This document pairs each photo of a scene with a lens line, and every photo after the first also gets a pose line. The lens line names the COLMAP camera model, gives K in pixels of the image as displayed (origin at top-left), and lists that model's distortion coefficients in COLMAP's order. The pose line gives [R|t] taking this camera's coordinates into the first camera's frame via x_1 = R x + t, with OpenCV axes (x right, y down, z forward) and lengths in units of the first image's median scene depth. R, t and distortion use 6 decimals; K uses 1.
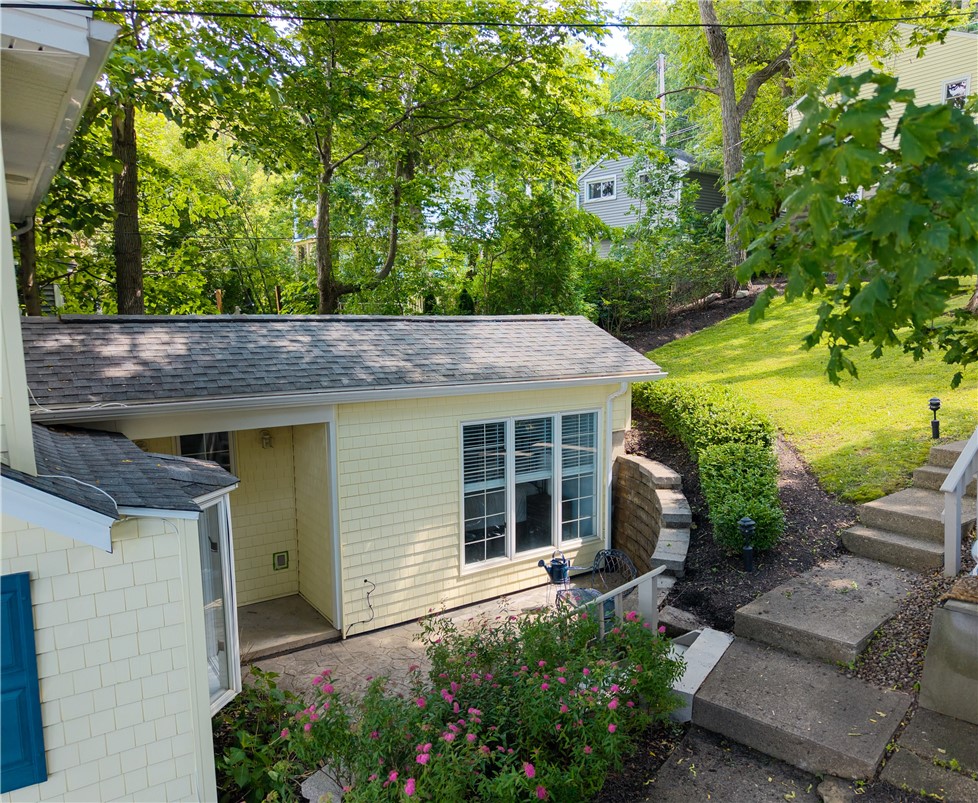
lens RADIAL K [[760.6, 0, 489.9], [0, 760.6, 407.2], [0, 0, 1]] dist [-0.042909, -0.008929]
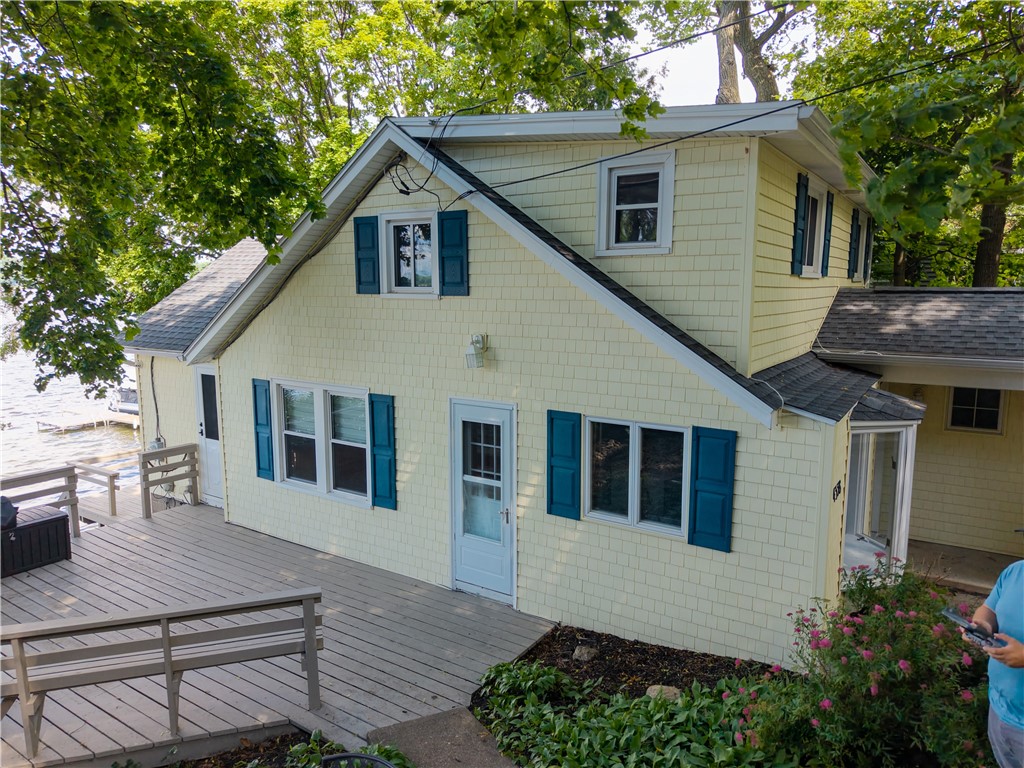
lens RADIAL K [[694.1, 0, 512.1], [0, 694.1, 384.6], [0, 0, 1]] dist [0.019113, -0.015471]
pose [[0.317750, 0.127667, -0.939540, 0.463398], [-0.113174, 0.988917, 0.096101, 0.006439], [0.941396, 0.075796, 0.328677, -0.037262]]
